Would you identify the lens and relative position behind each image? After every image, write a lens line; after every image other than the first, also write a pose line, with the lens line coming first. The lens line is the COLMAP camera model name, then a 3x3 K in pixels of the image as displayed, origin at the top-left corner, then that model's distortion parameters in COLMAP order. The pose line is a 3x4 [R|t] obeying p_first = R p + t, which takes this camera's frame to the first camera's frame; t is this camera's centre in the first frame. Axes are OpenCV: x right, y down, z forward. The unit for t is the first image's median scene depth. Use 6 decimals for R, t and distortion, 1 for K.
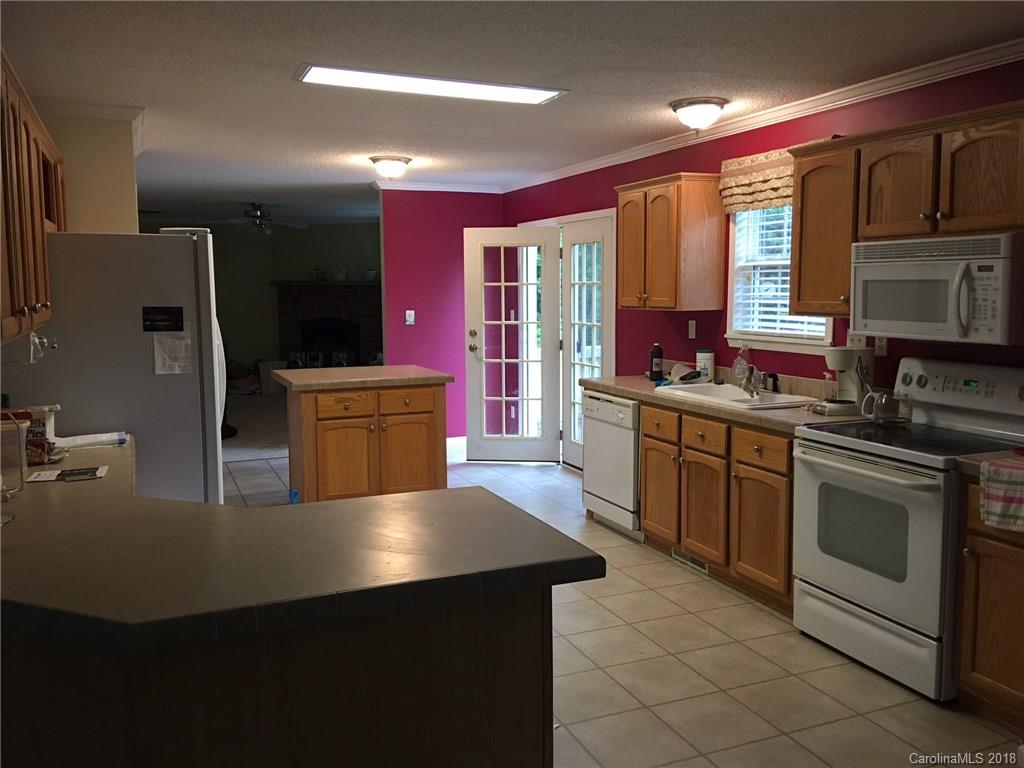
lens RADIAL K [[876.2, 0, 507.4], [0, 876.2, 383.7], [0, 0, 1]] dist [0.069583, -0.046956]
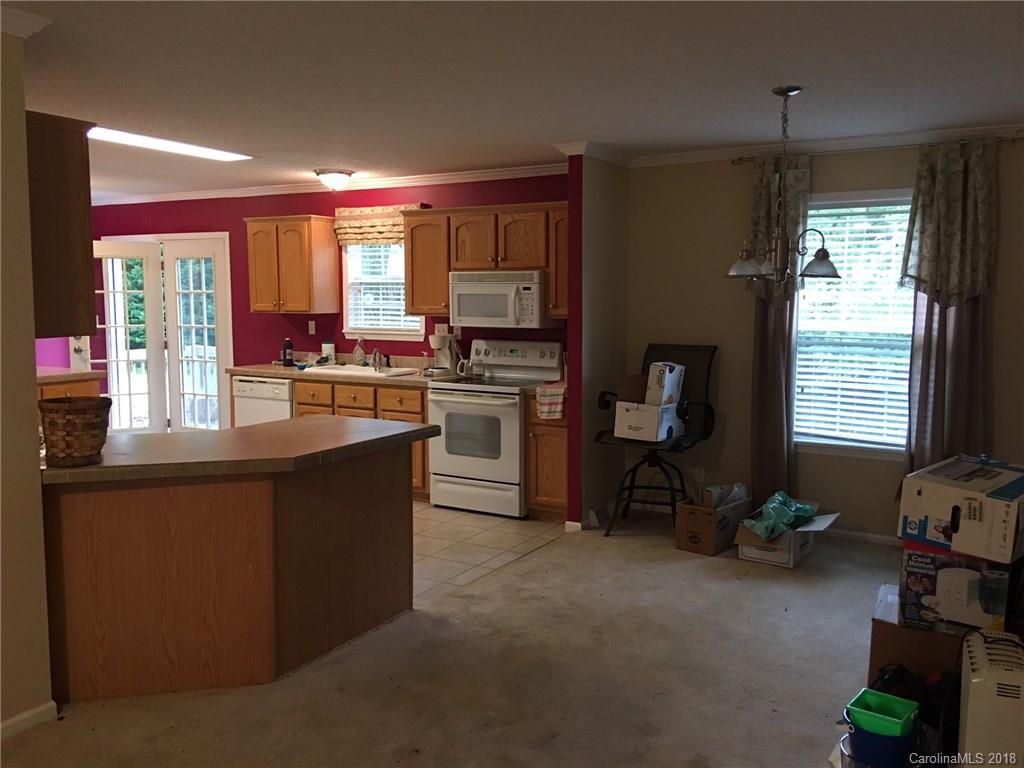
lens RADIAL K [[876.2, 0, 515.6], [0, 876.2, 386.4], [0, 0, 1]] dist [0.069583, -0.046956]
pose [[0.803611, -0.056870, 0.592431, -0.451899], [0.061001, 0.998052, 0.013062, 0.039886], [-0.592020, 0.025642, 0.805515, -0.368149]]
